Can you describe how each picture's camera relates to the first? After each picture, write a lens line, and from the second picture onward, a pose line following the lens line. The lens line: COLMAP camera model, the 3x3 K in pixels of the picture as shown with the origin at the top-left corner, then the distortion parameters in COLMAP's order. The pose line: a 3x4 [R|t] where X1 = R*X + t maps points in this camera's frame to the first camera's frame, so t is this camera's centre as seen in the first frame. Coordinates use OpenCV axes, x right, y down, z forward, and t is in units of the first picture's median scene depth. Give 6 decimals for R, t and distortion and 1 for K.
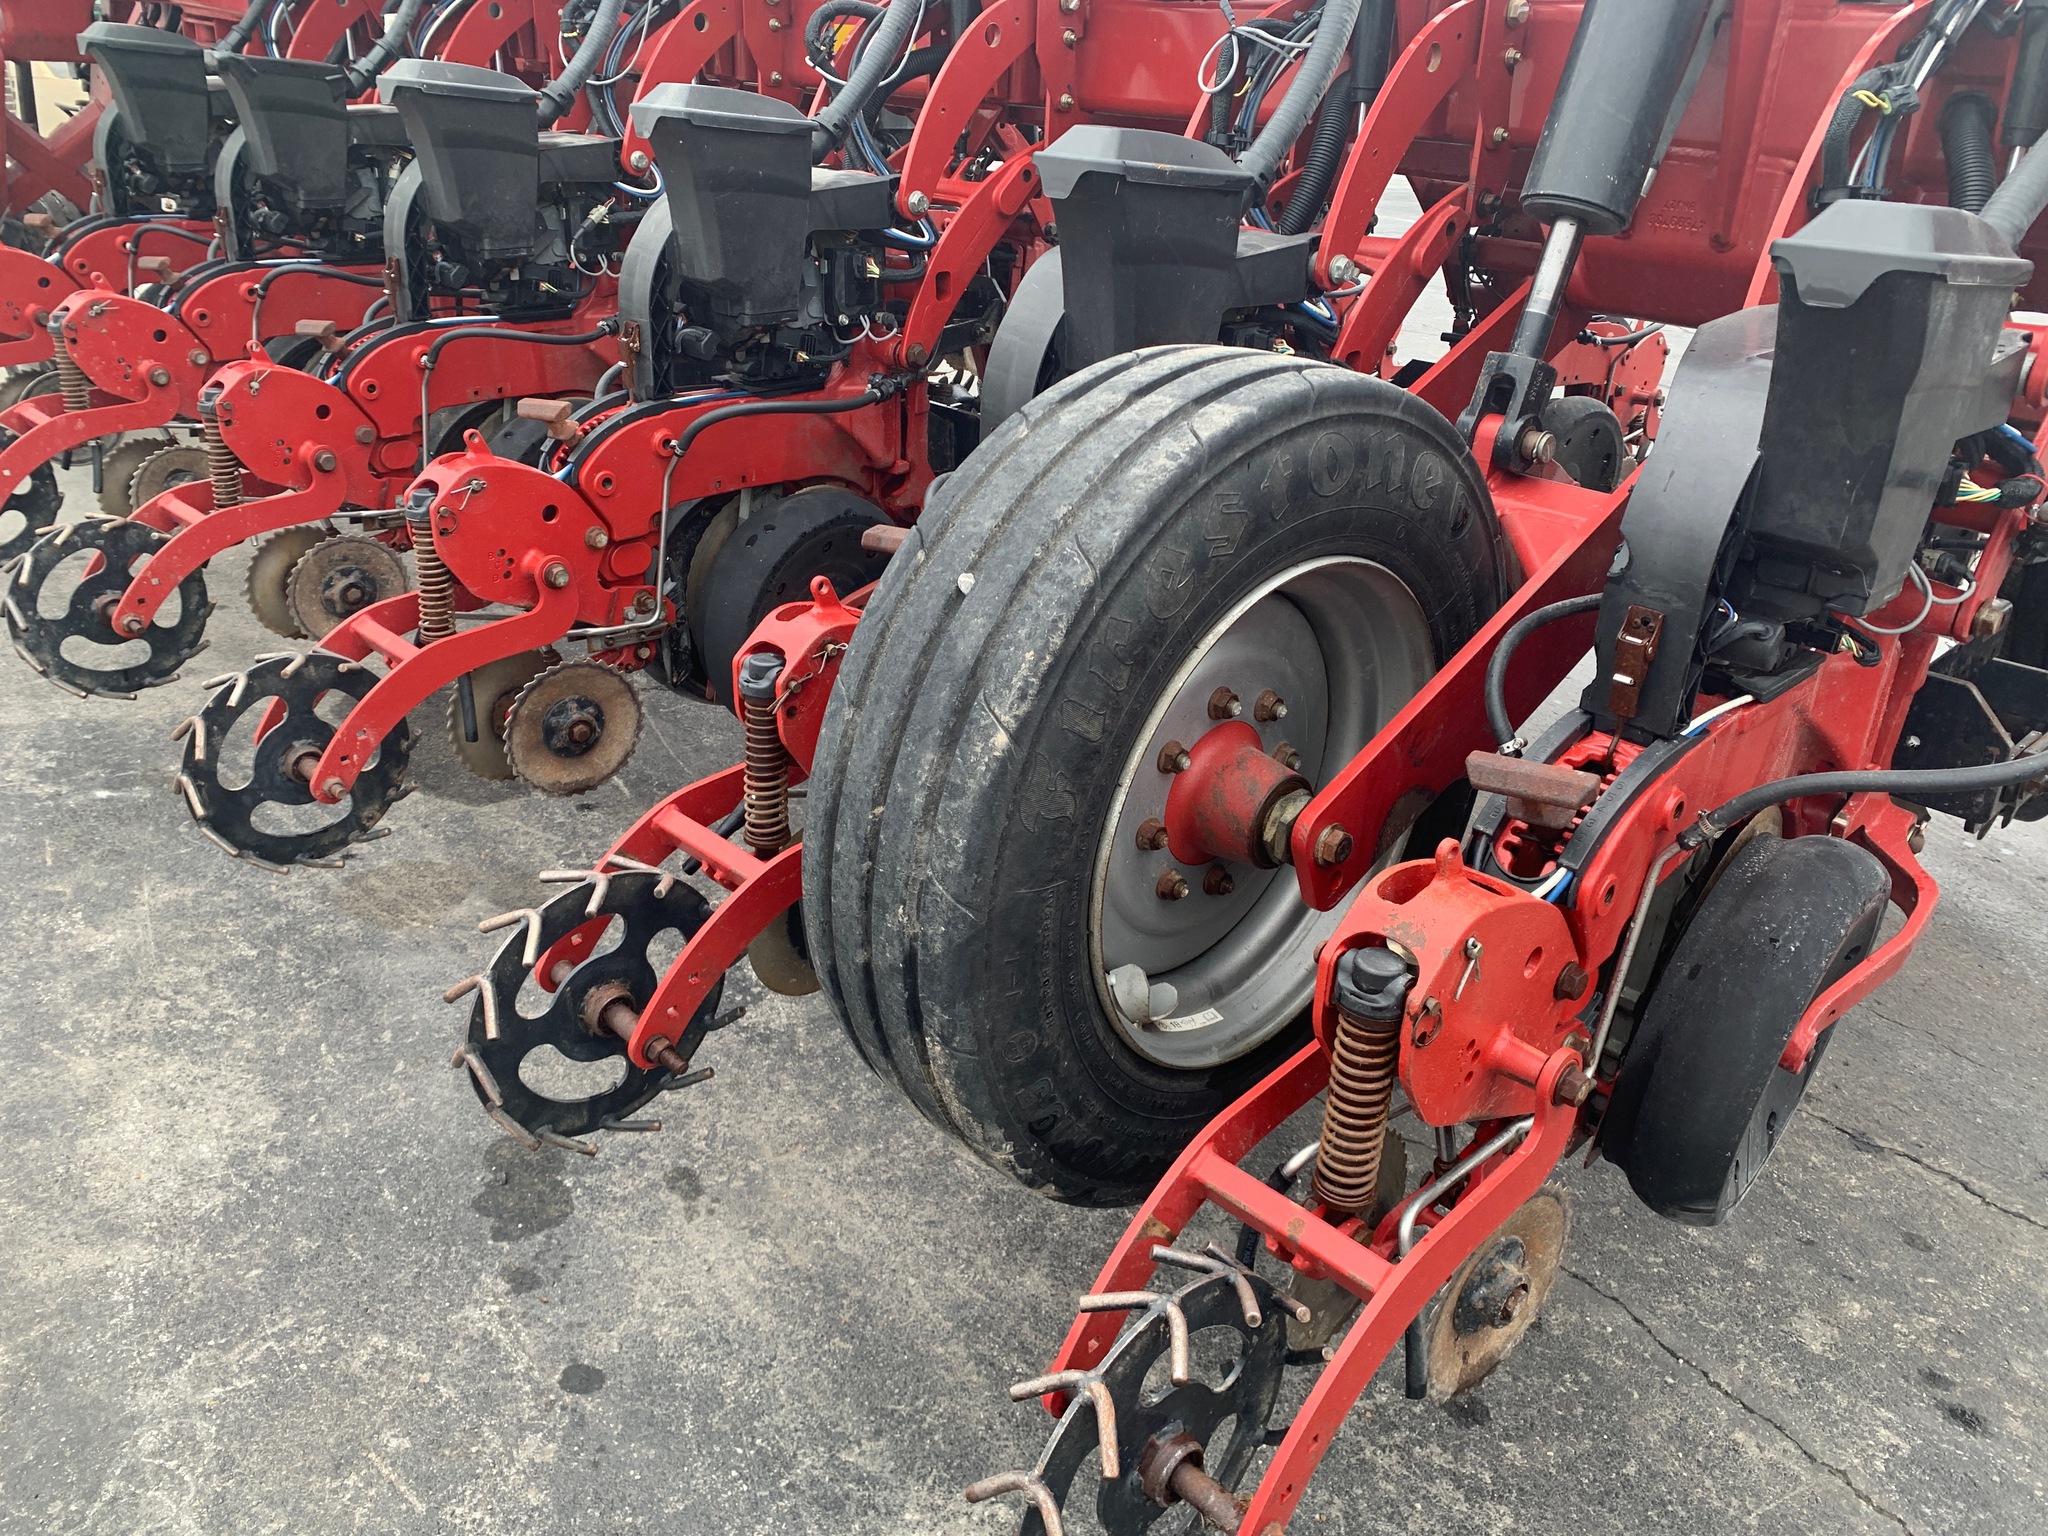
lens RADIAL K [[1568.3, 0, 1024.2], [0, 1568.3, 761.0], [0, 0, 1]] dist [0.055811, -0.056760]
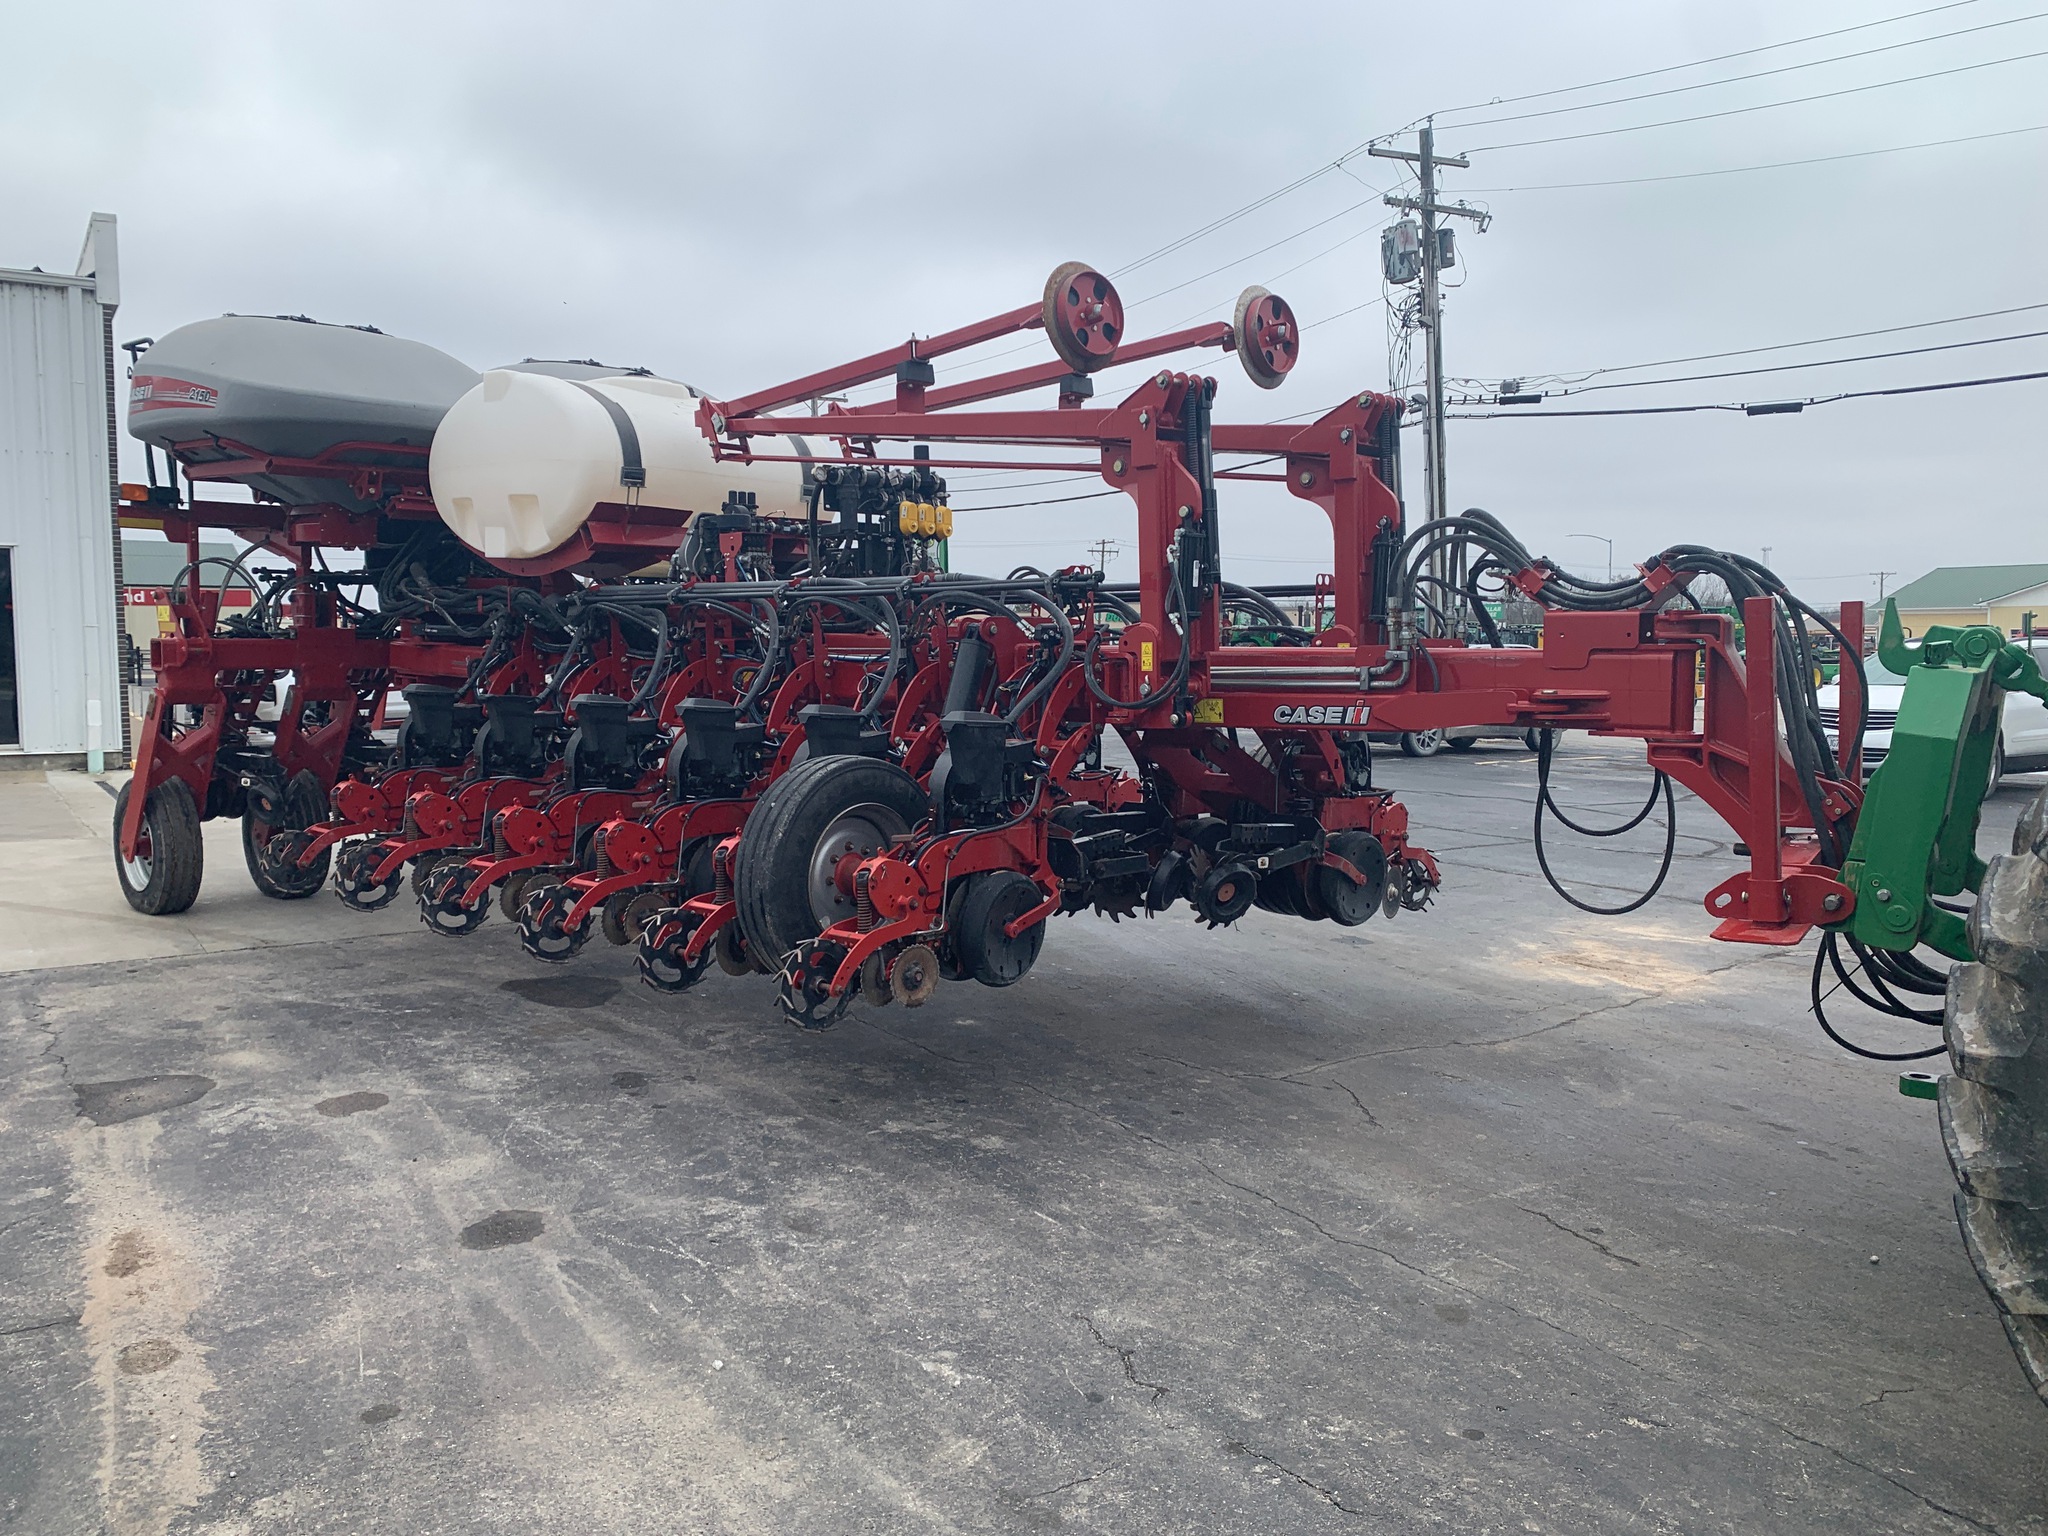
lens RADIAL K [[1568.3, 0, 1024.2], [0, 1568.3, 761.0], [0, 0, 1]] dist [0.055811, -0.056760]
pose [[0.996960, -0.052771, 0.057323, 0.217799], [0.069018, 0.939537, -0.335421, 0.673834], [-0.036156, 0.338357, 0.940323, -1.652636]]
